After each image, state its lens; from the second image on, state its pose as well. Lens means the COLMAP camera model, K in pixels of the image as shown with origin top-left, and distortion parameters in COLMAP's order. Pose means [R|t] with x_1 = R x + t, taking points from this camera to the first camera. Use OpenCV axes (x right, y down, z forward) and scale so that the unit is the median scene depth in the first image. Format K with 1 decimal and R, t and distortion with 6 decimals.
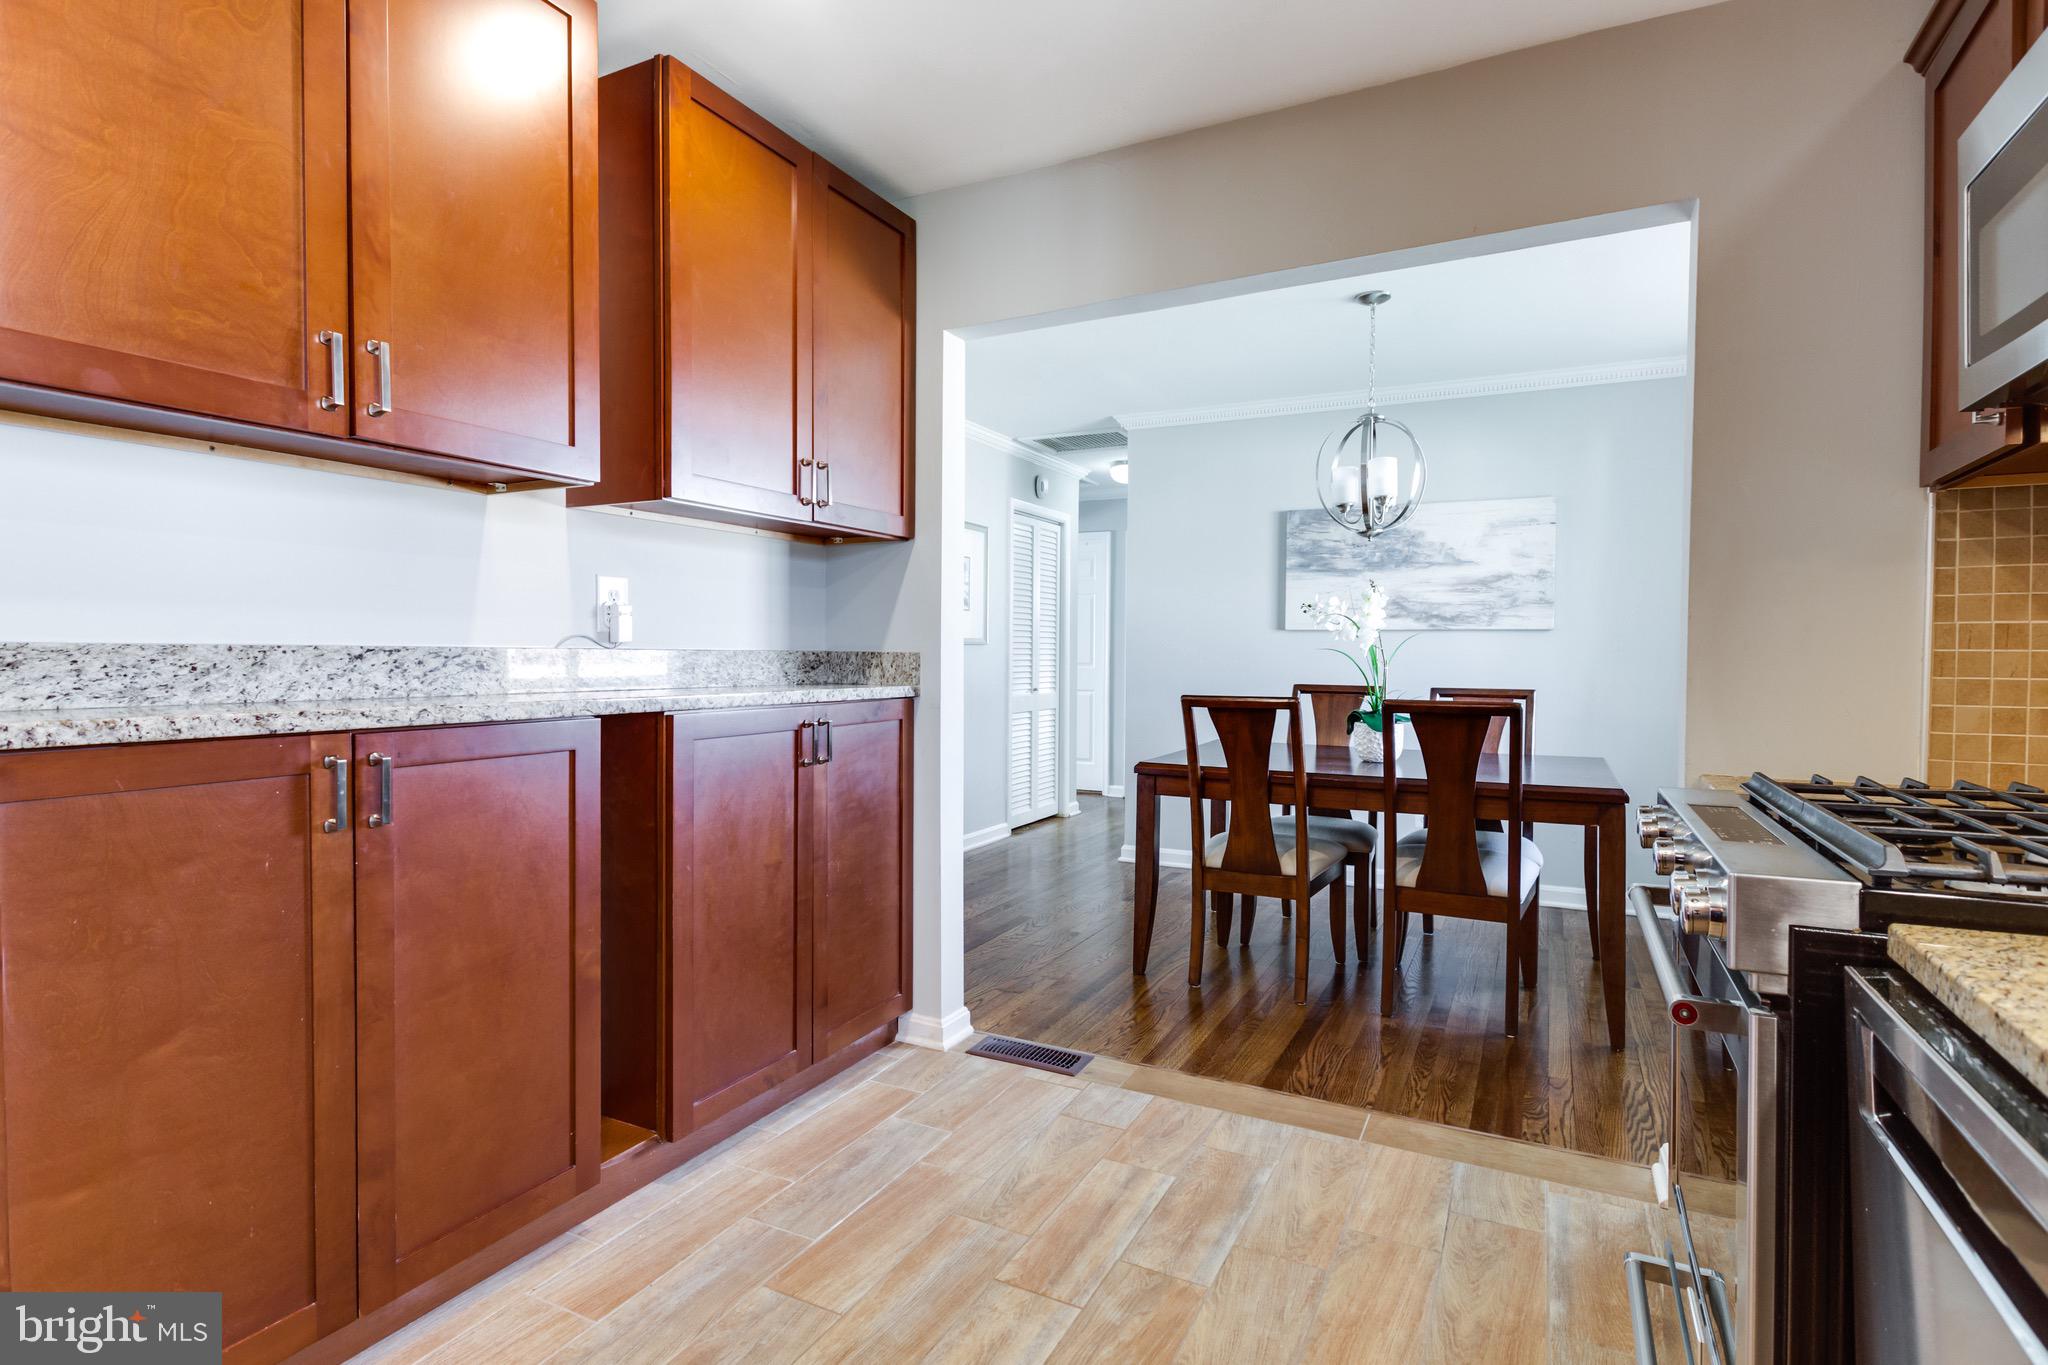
lens RADIAL K [[983.1, 0, 1065.6], [0, 983.1, 678.7], [0, 0, 1]] dist [0.001023, -0.000222]
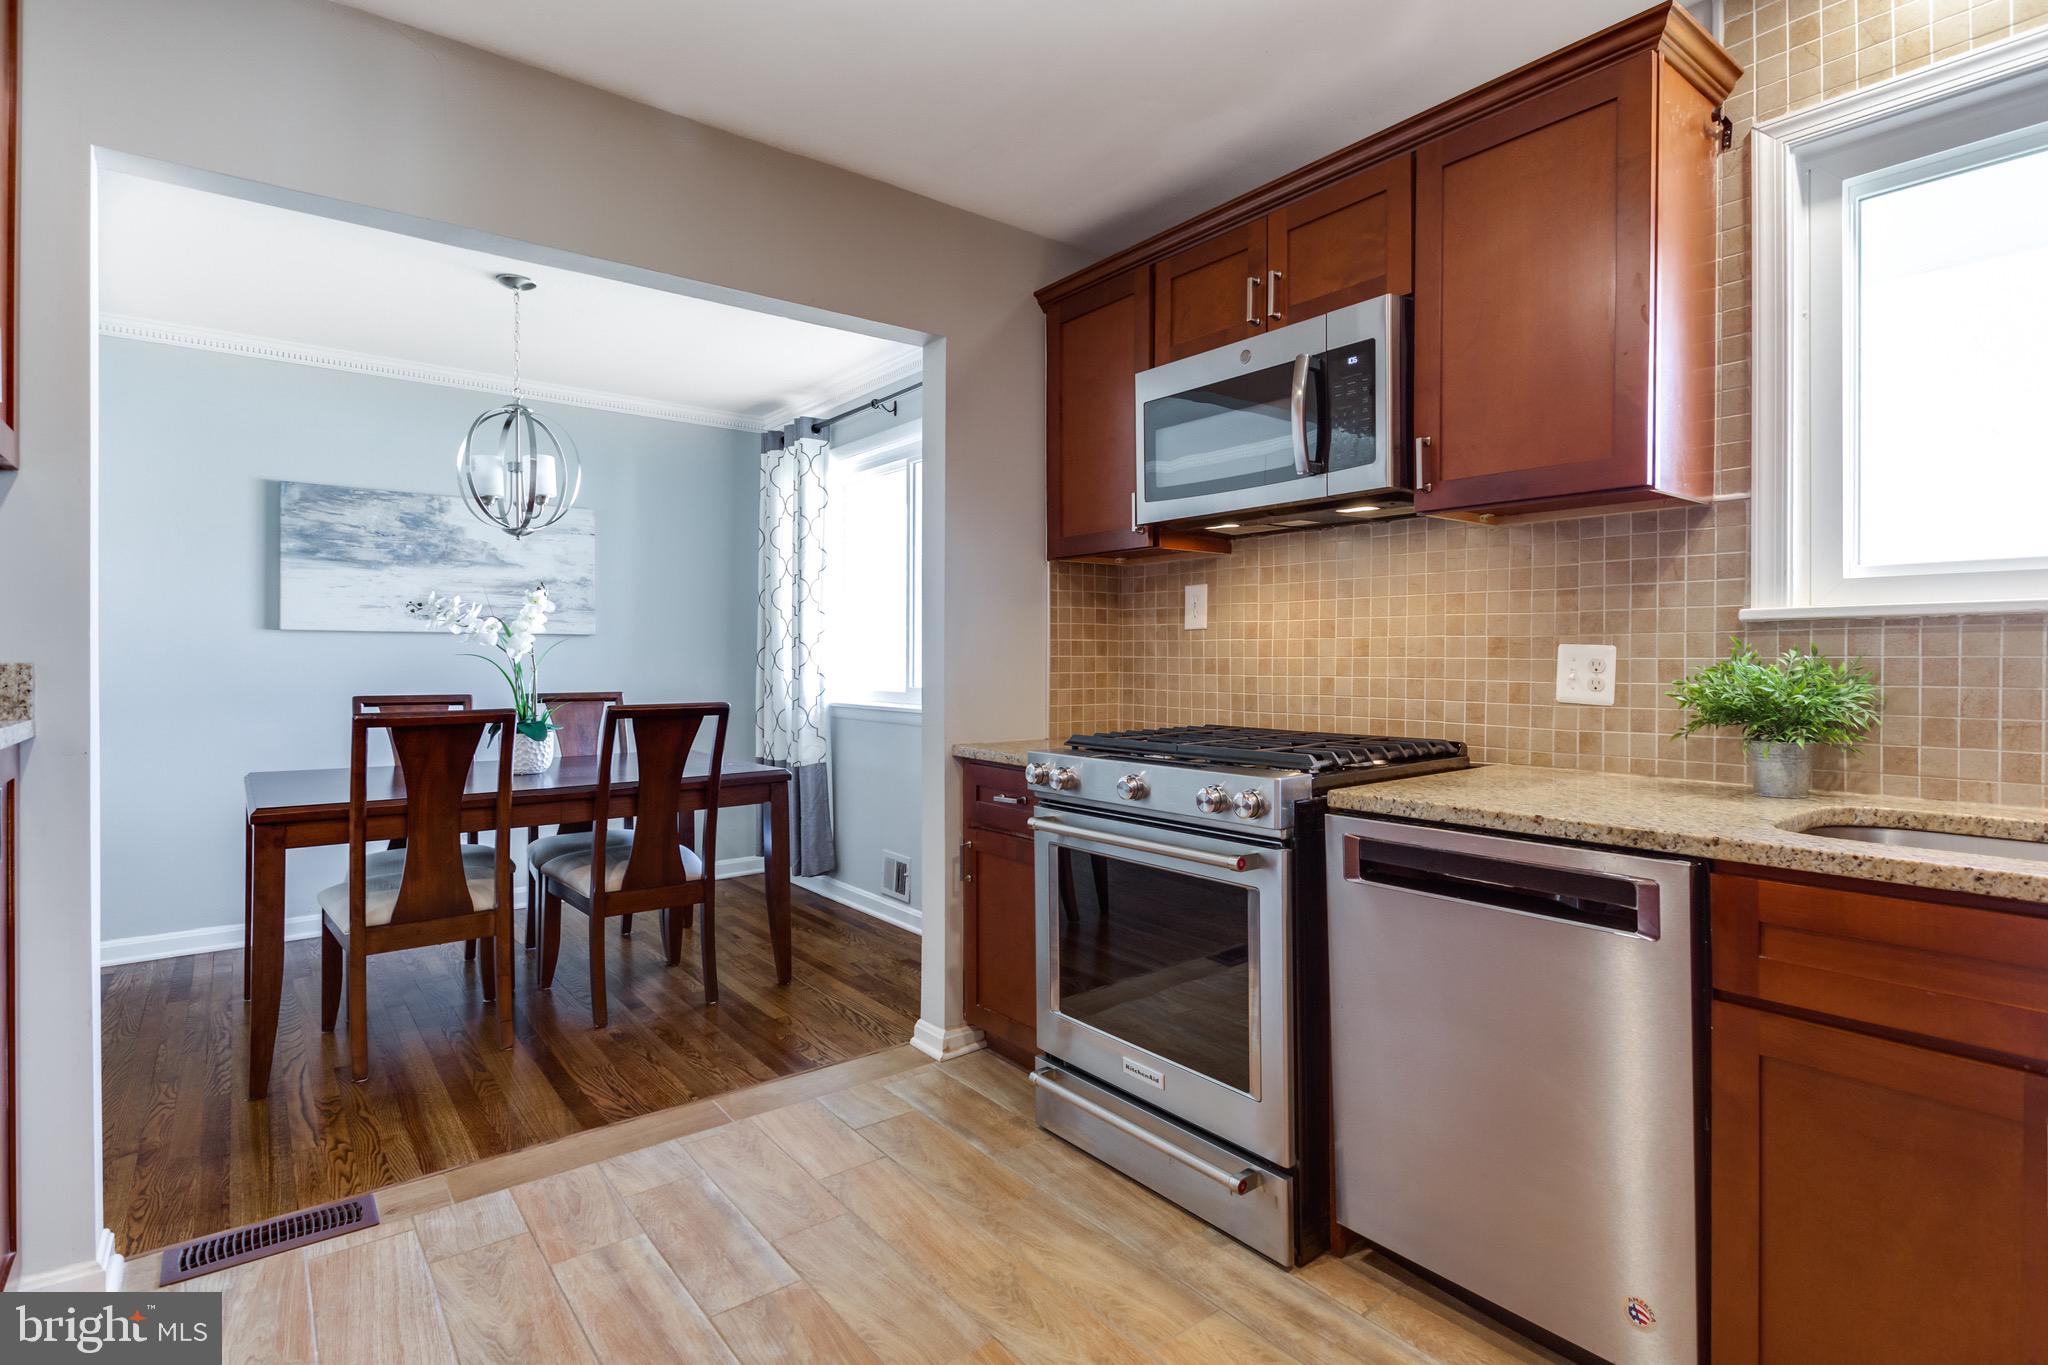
lens RADIAL K [[981.3, 0, 1015.0], [0, 981.3, 663.5], [0, 0, 1]] dist [0.004767, -0.000001]
pose [[0.448958, -0.009408, 0.893503, -0.450409], [0.025400, 0.999675, -0.002237, -0.010249], [-0.893192, 0.023700, 0.449051, 0.221272]]
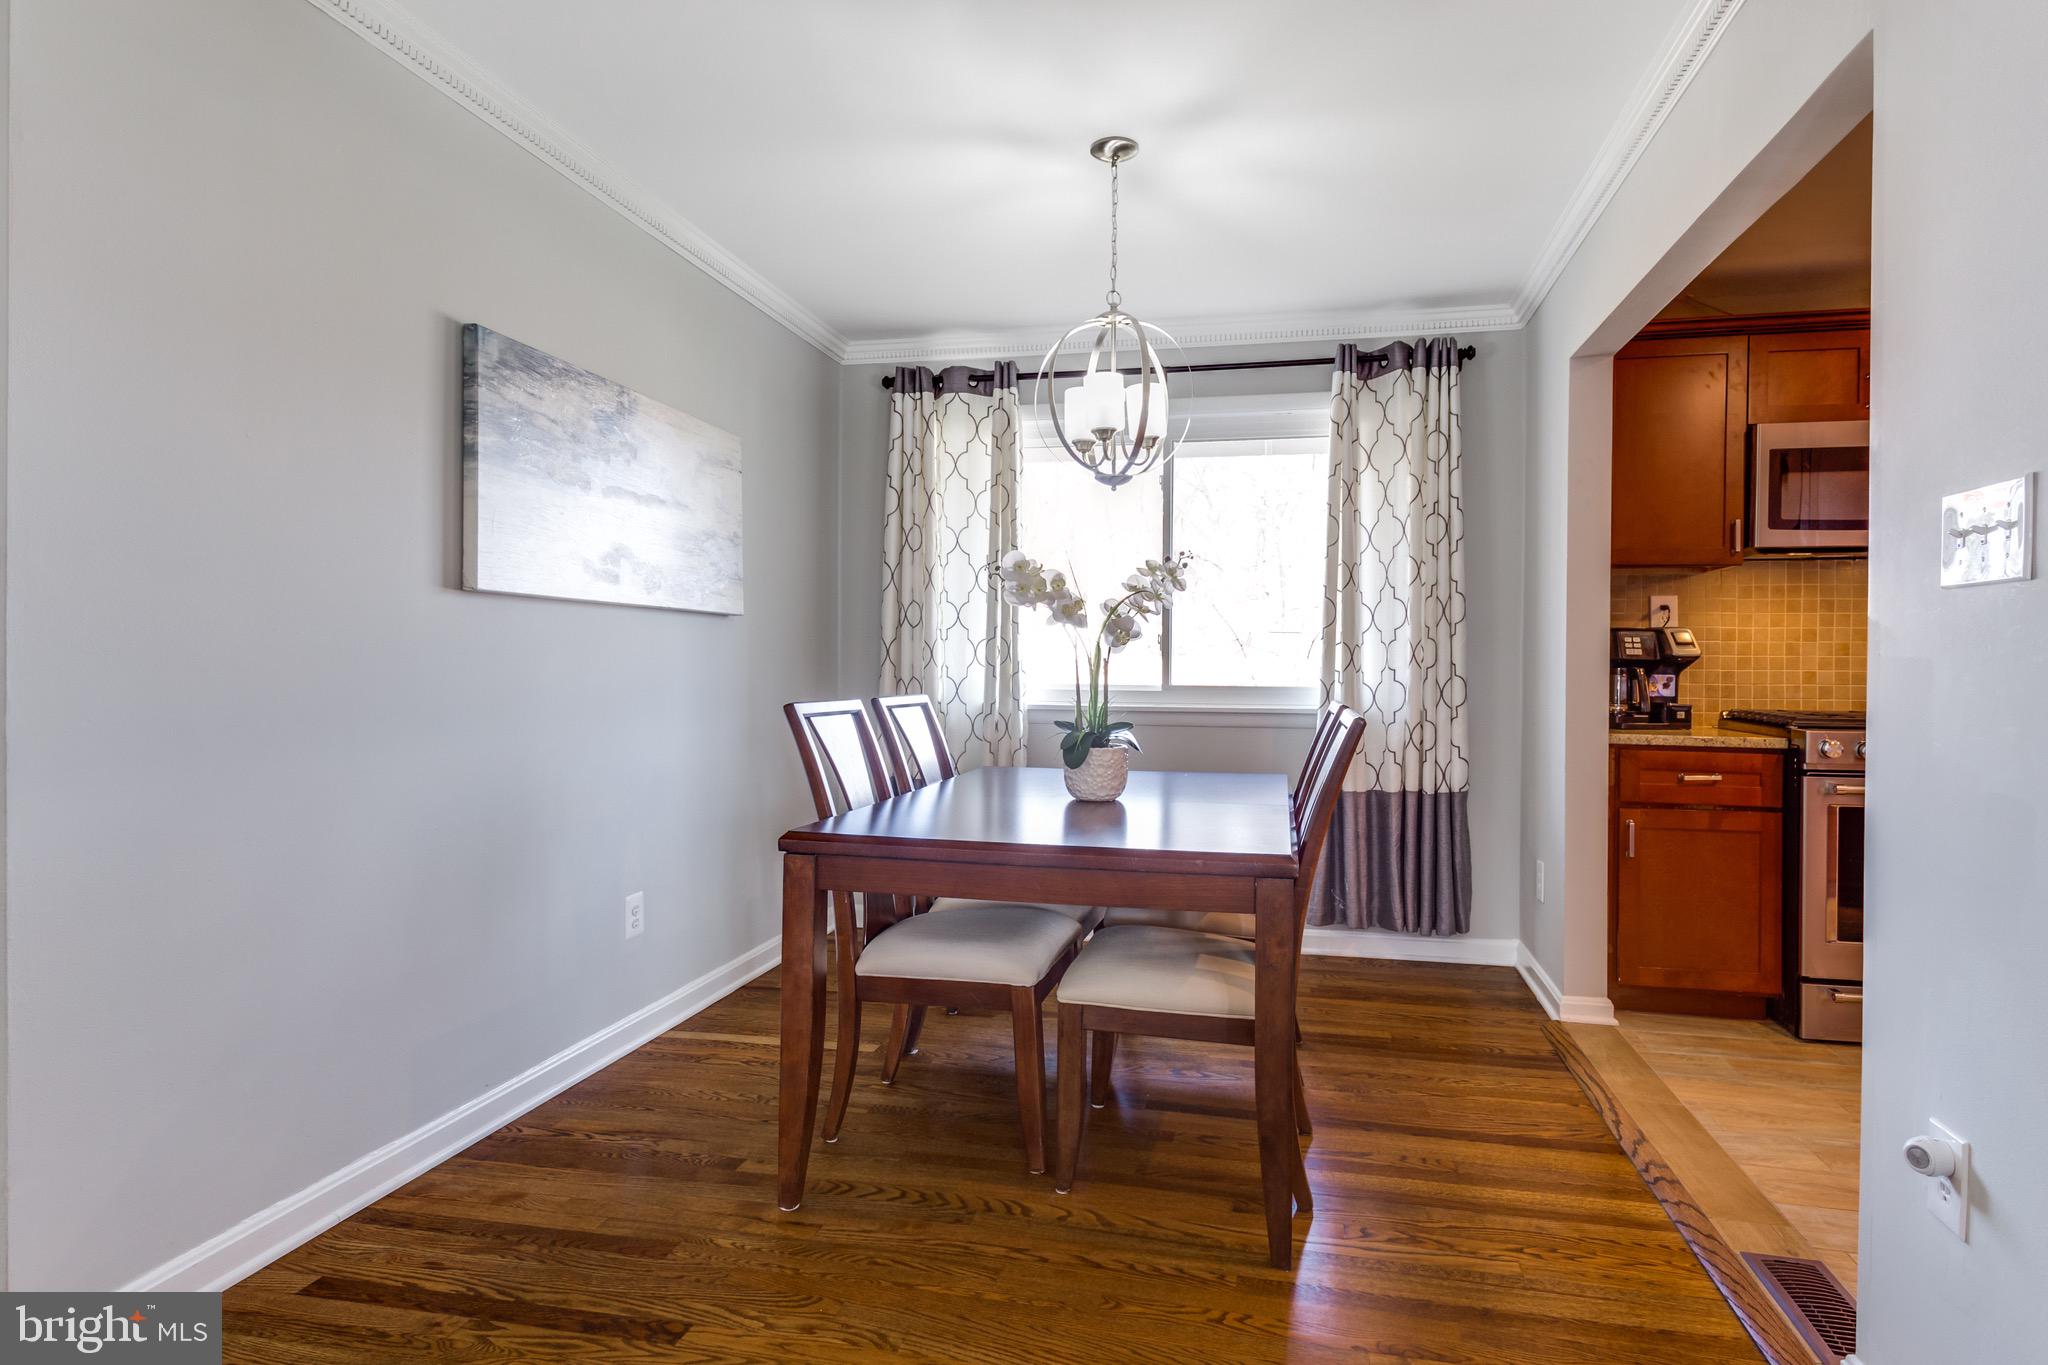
lens RADIAL K [[1063.4, 0, 1028.5], [0, 1063.4, 674.0], [0, 0, 1]] dist [0.003130, -0.000015]
pose [[-0.211672, -0.013708, 0.977245, -0.609894], [0.018059, 0.999676, 0.017934, -0.031590], [-0.977174, 0.021445, -0.211356, 1.736577]]
